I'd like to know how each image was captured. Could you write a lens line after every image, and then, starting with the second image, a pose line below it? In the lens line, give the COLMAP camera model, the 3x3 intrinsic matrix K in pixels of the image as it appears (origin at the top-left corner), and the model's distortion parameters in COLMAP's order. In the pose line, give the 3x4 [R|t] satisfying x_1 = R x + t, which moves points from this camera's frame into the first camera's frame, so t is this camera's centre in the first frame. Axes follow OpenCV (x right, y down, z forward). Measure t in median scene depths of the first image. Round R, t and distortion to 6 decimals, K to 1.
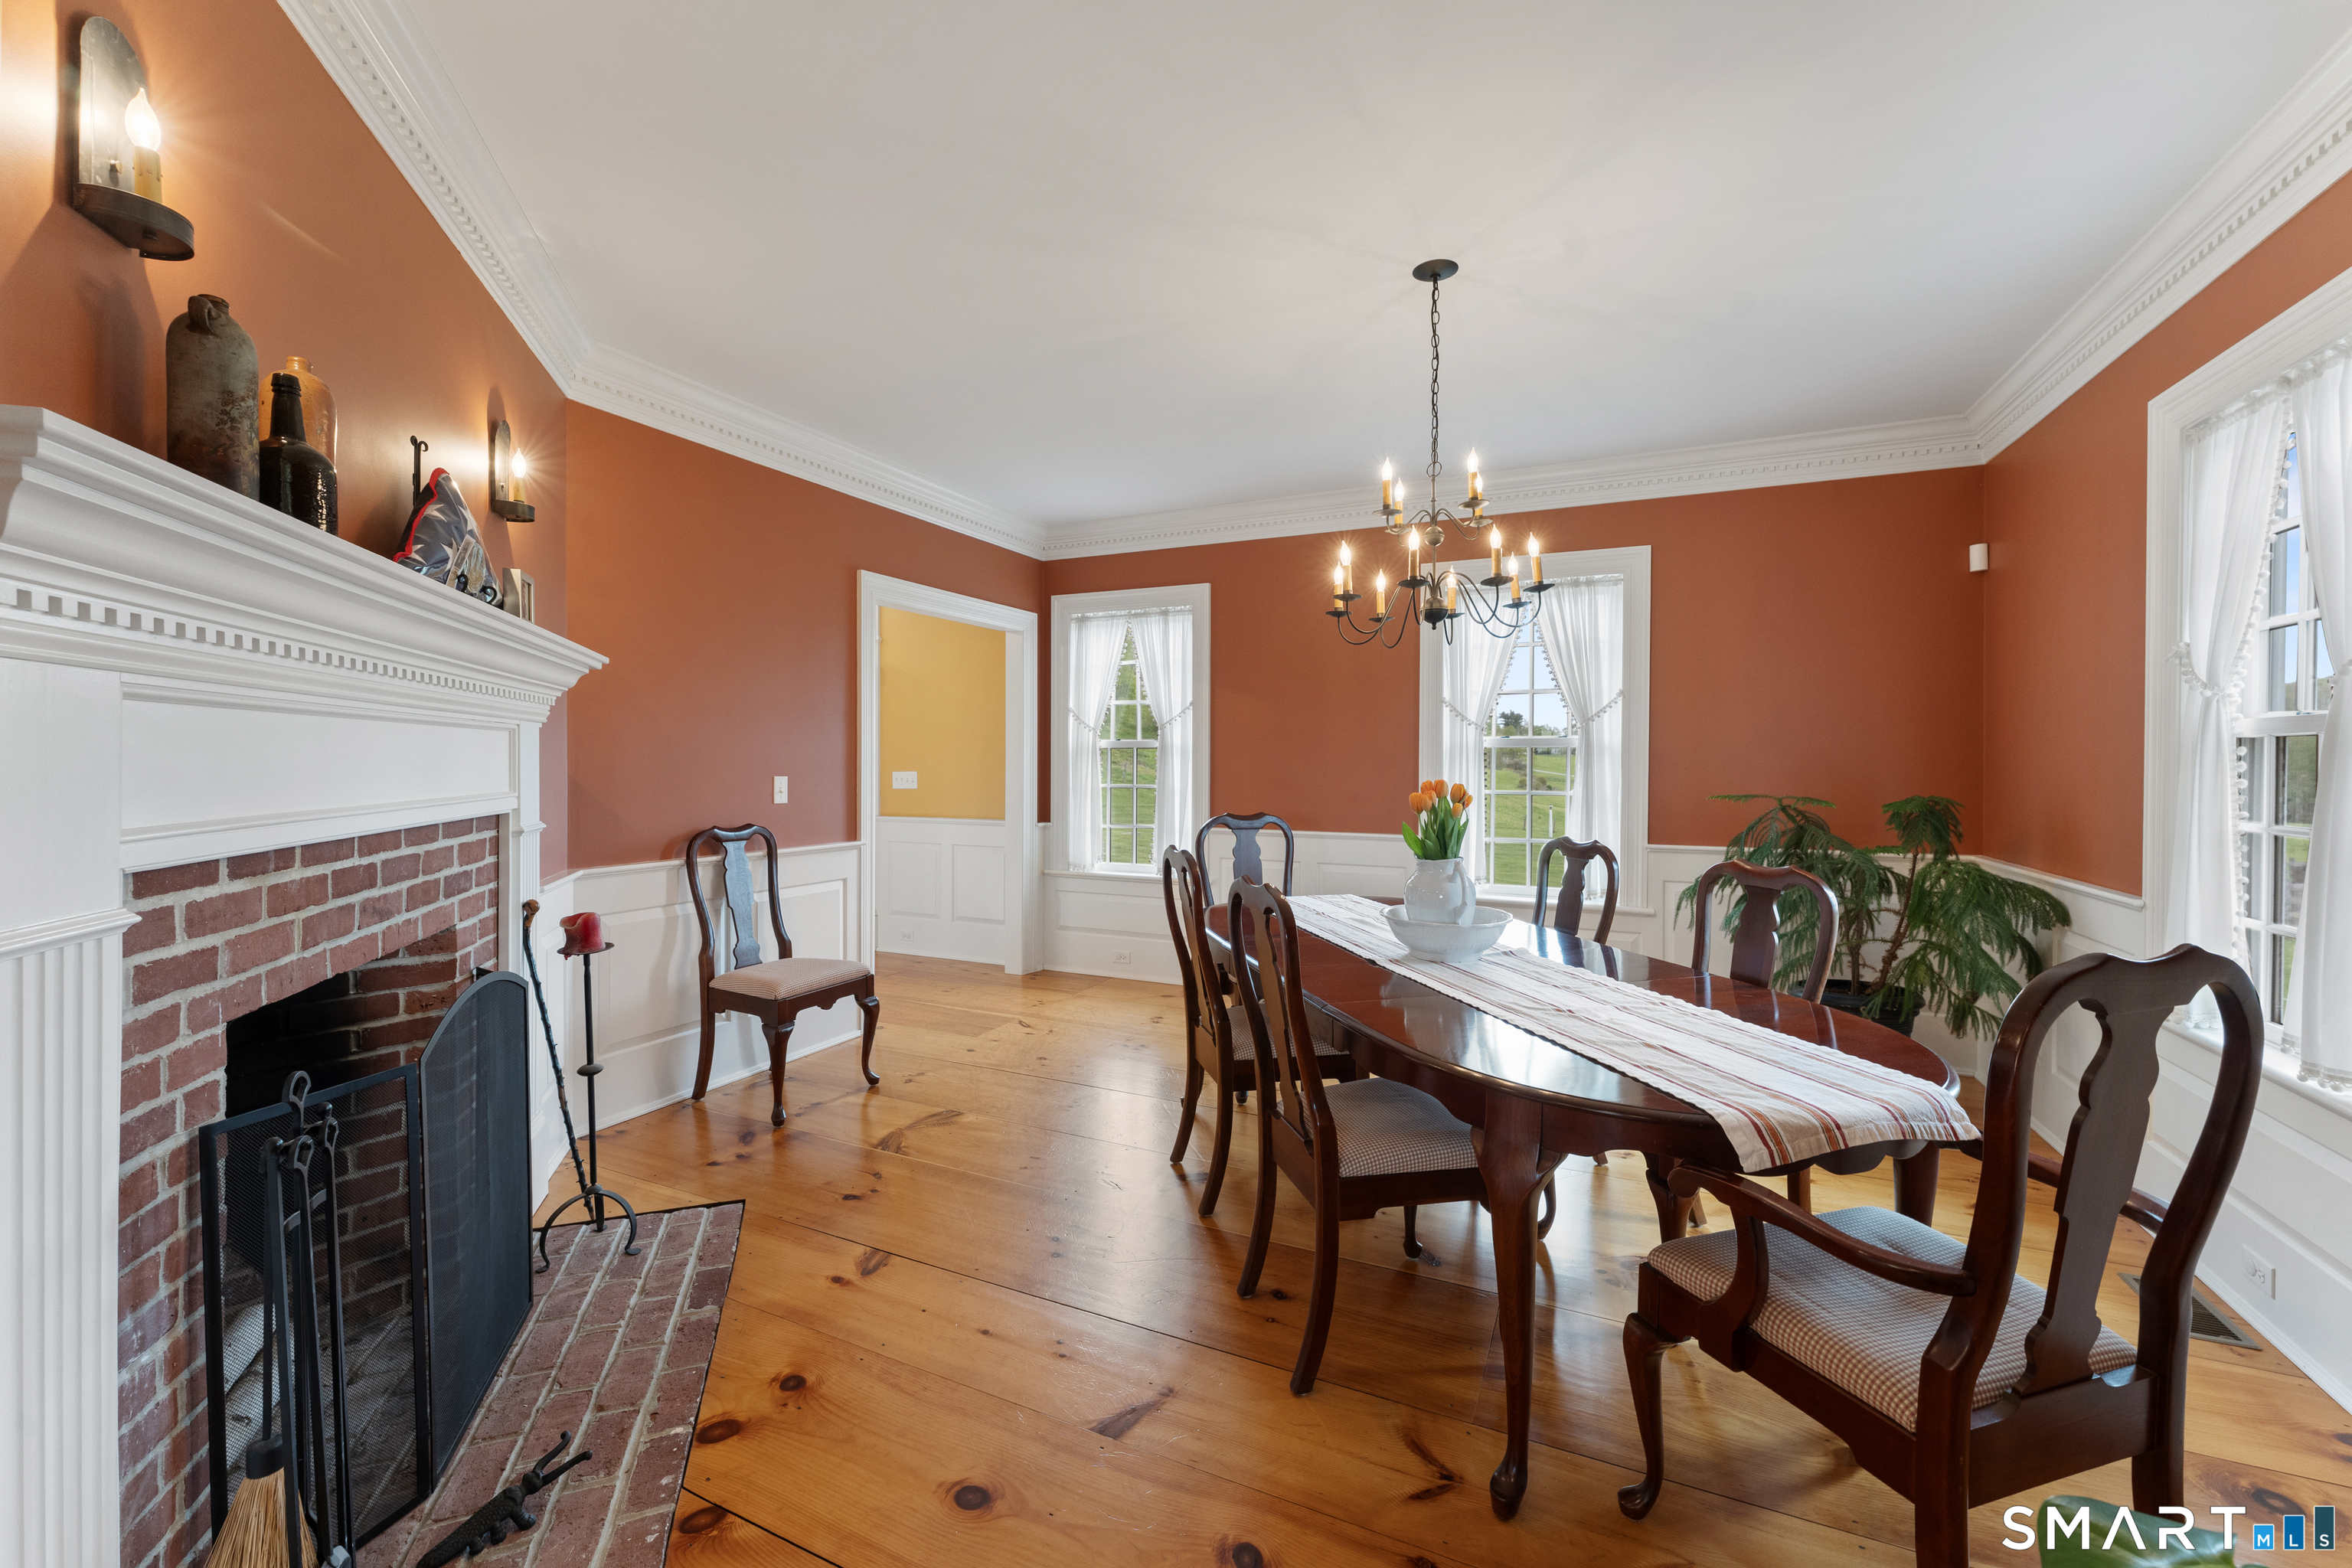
lens RADIAL K [[946.2, 0, 1181.1], [0, 946.2, 746.6], [0, 0, 1]] dist [-0.002356, 0.000220]
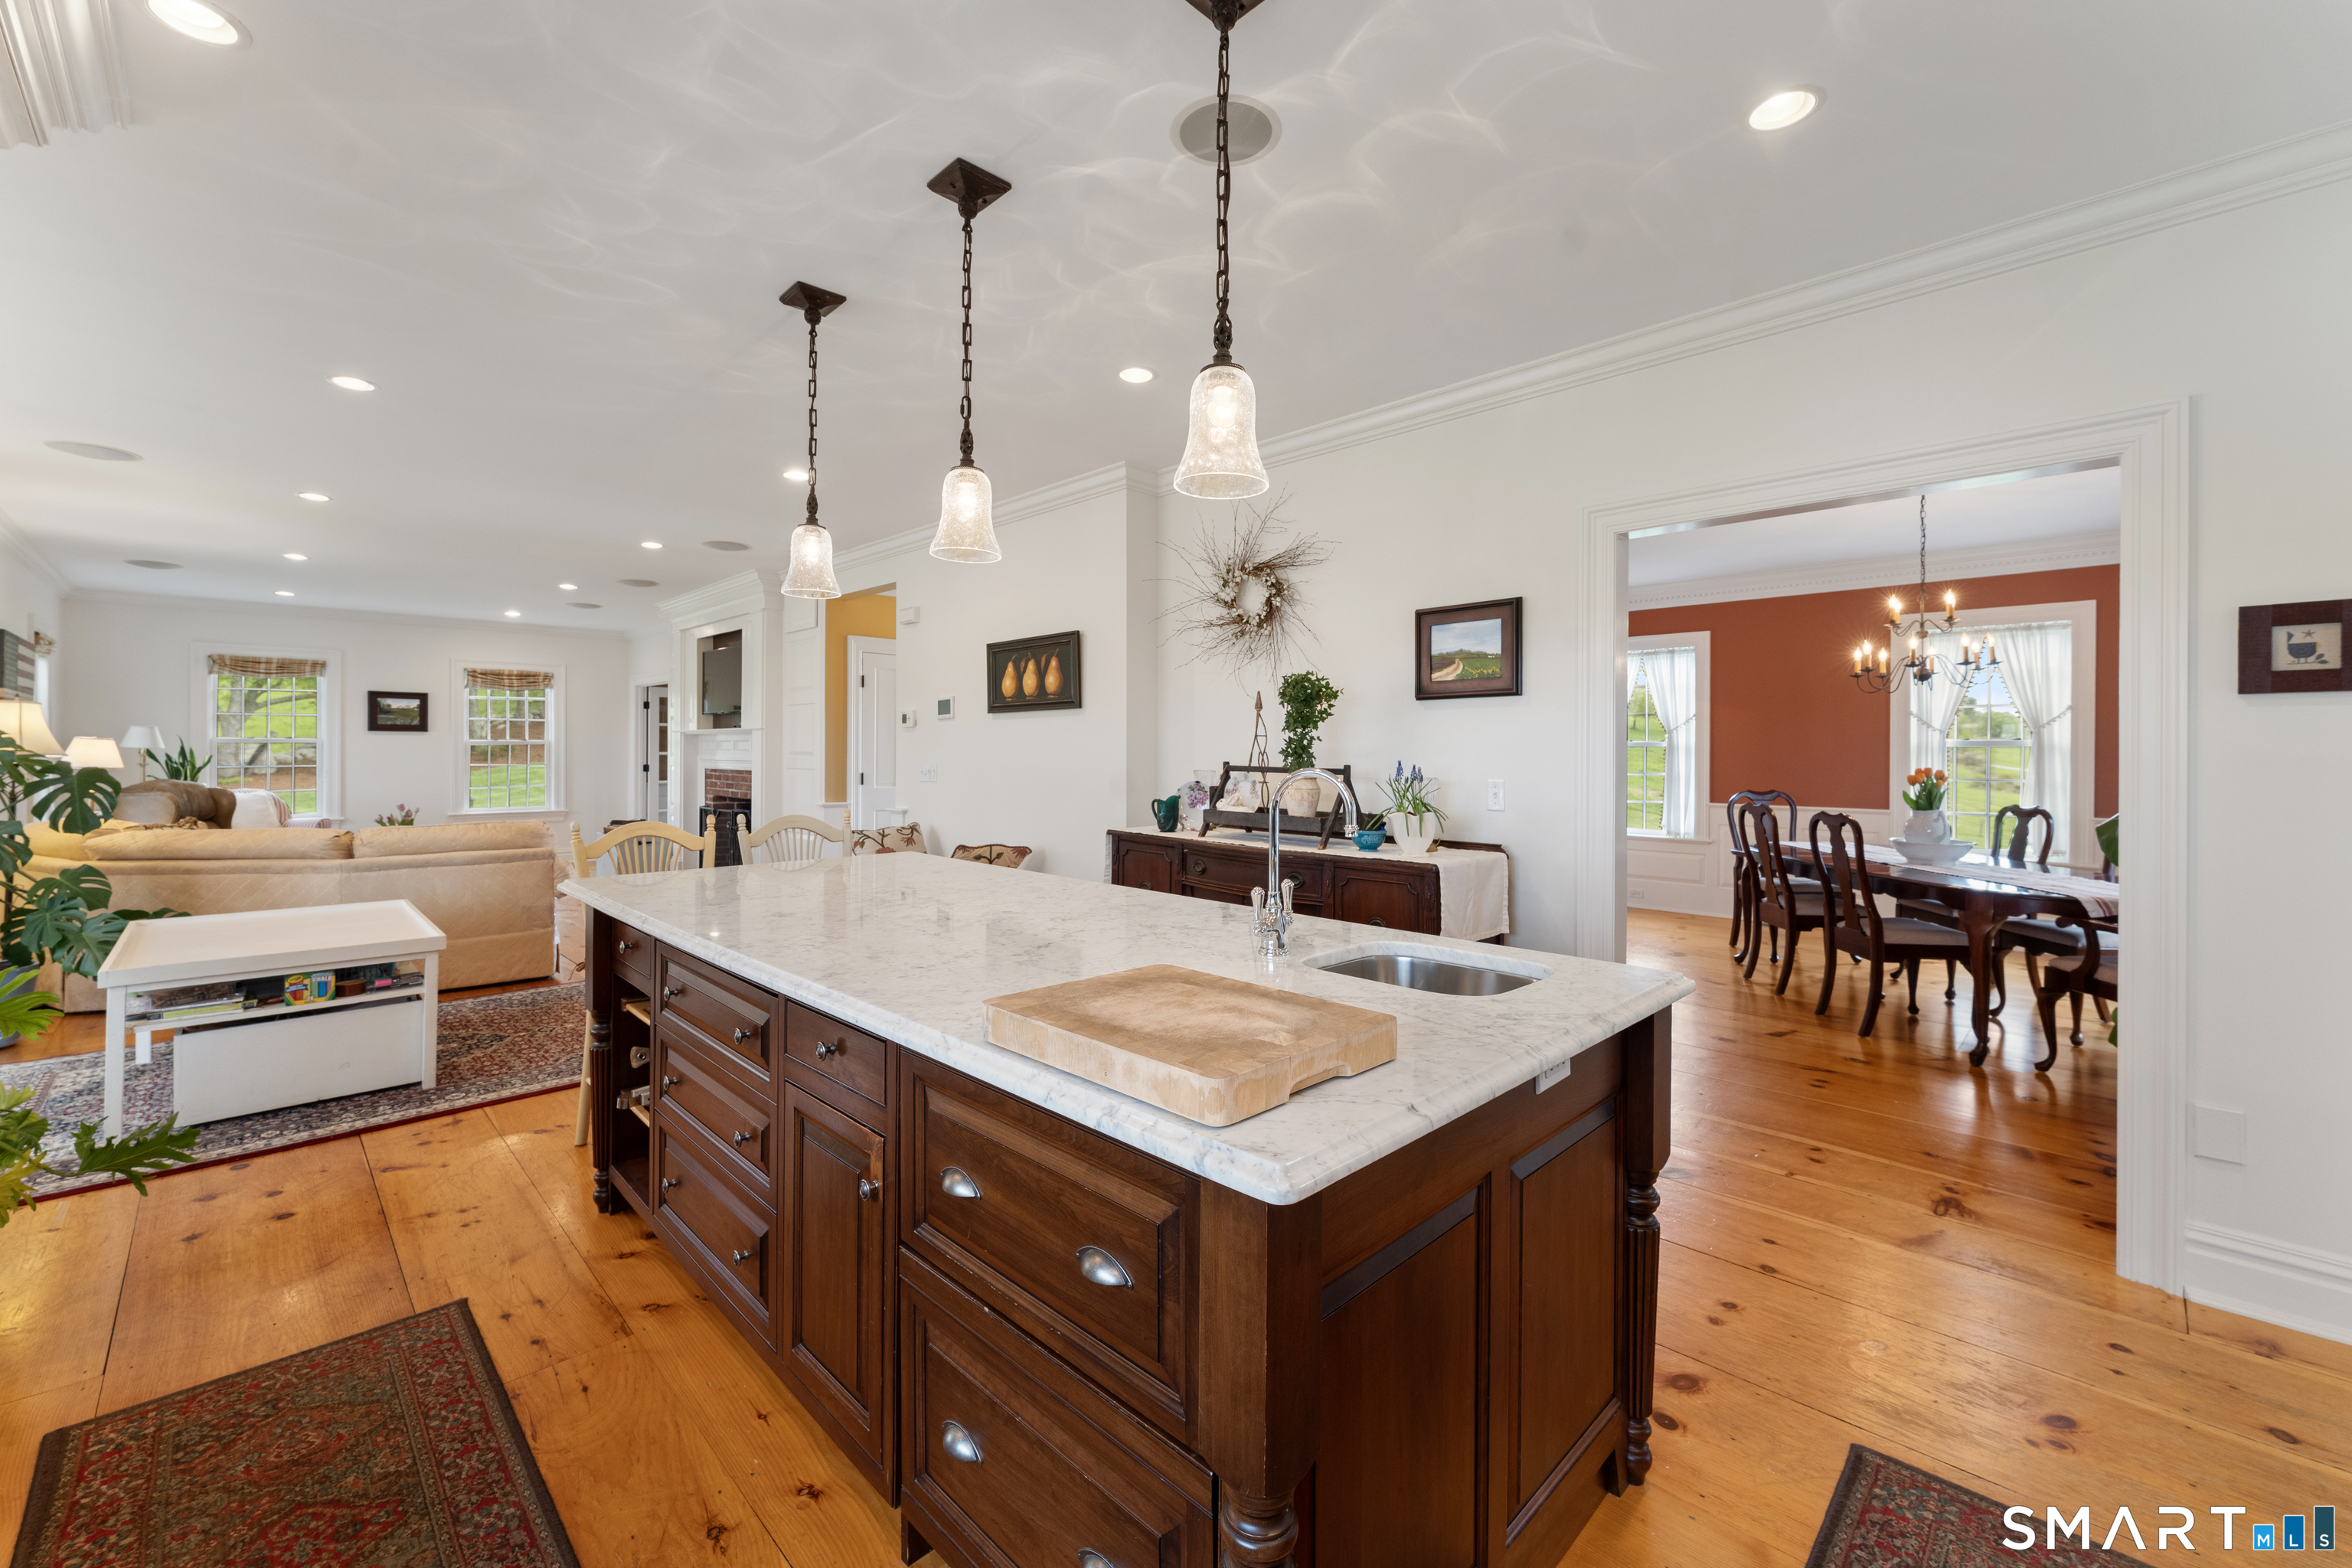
lens RADIAL K [[946.2, 0, 1181.1], [0, 946.2, 746.6], [0, 0, 1]] dist [-0.002356, 0.000220]
pose [[0.938392, -0.002382, -0.345564, -0.386183], [0.004728, 0.999971, 0.005945, -0.020149], [0.345540, -0.007212, 0.938376, -1.043519]]
